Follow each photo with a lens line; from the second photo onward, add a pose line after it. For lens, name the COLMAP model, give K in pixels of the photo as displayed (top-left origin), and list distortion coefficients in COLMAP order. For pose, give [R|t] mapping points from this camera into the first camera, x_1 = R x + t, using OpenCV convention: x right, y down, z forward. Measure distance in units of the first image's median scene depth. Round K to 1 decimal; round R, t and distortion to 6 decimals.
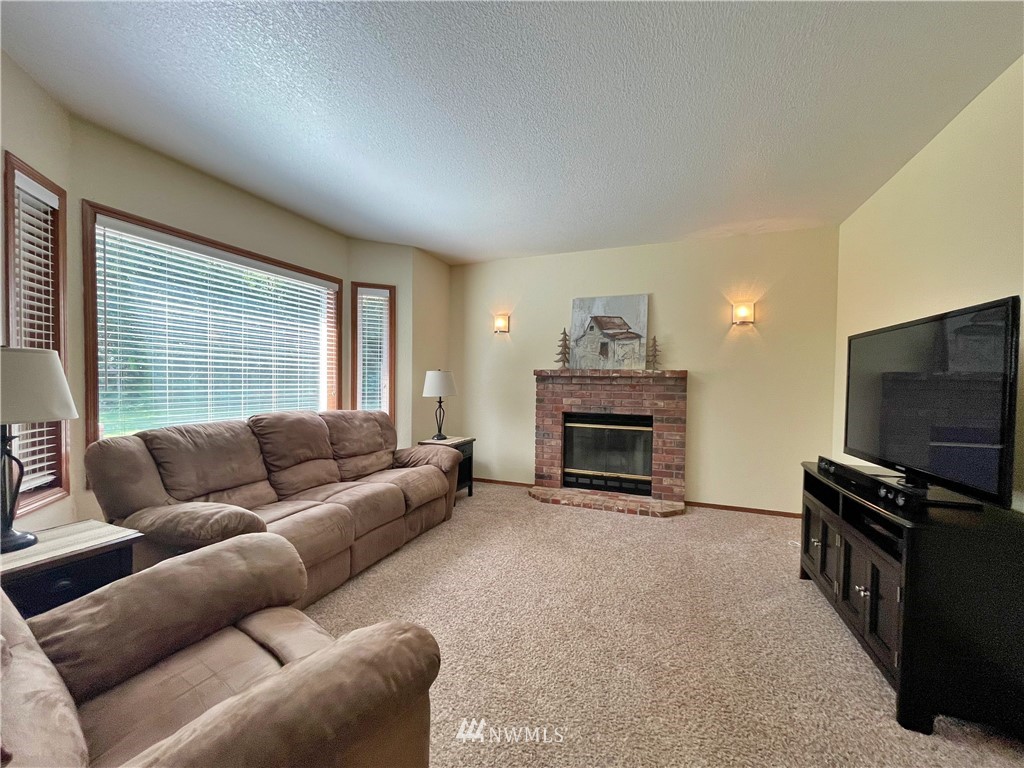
lens RADIAL K [[411.9, 0, 511.9], [0, 411.9, 388.1], [0, 0, 1]] dist [-0.003859, -0.000128]
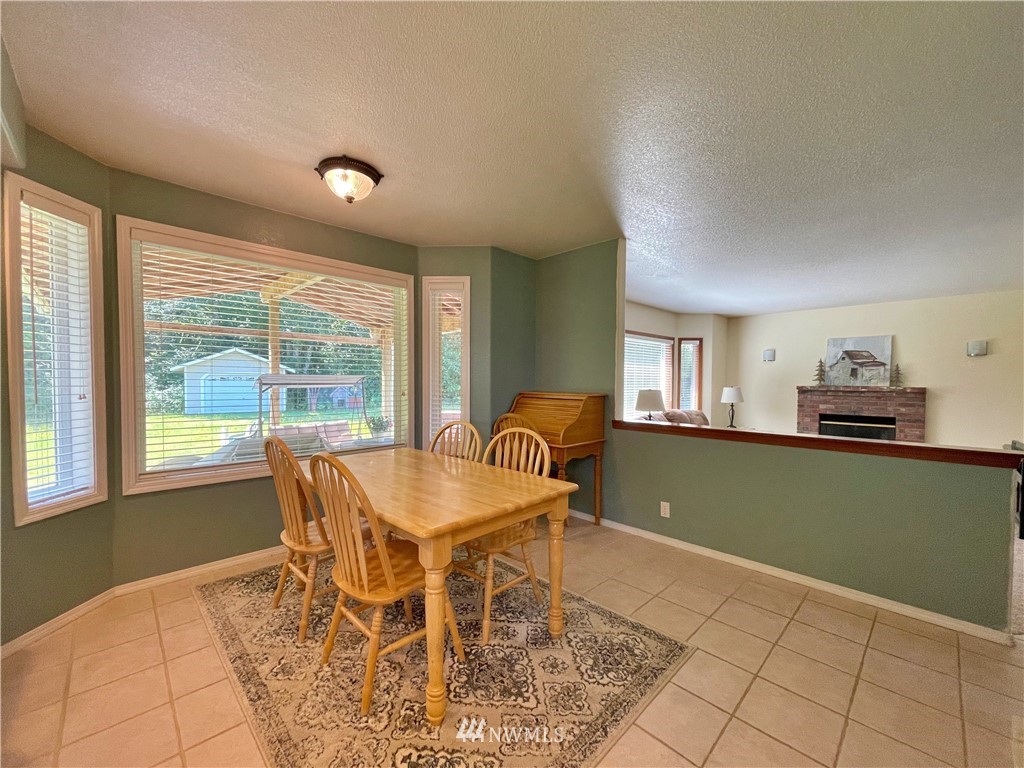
lens RADIAL K [[411.9, 0, 509.6], [0, 411.9, 388.1], [0, 0, 1]] dist [-0.003859, -0.000128]
pose [[0.913830, -0.002488, -0.406090, -0.318756], [0.004014, 0.999988, 0.002906, -0.047294], [0.406078, -0.004285, 0.913828, -0.889089]]
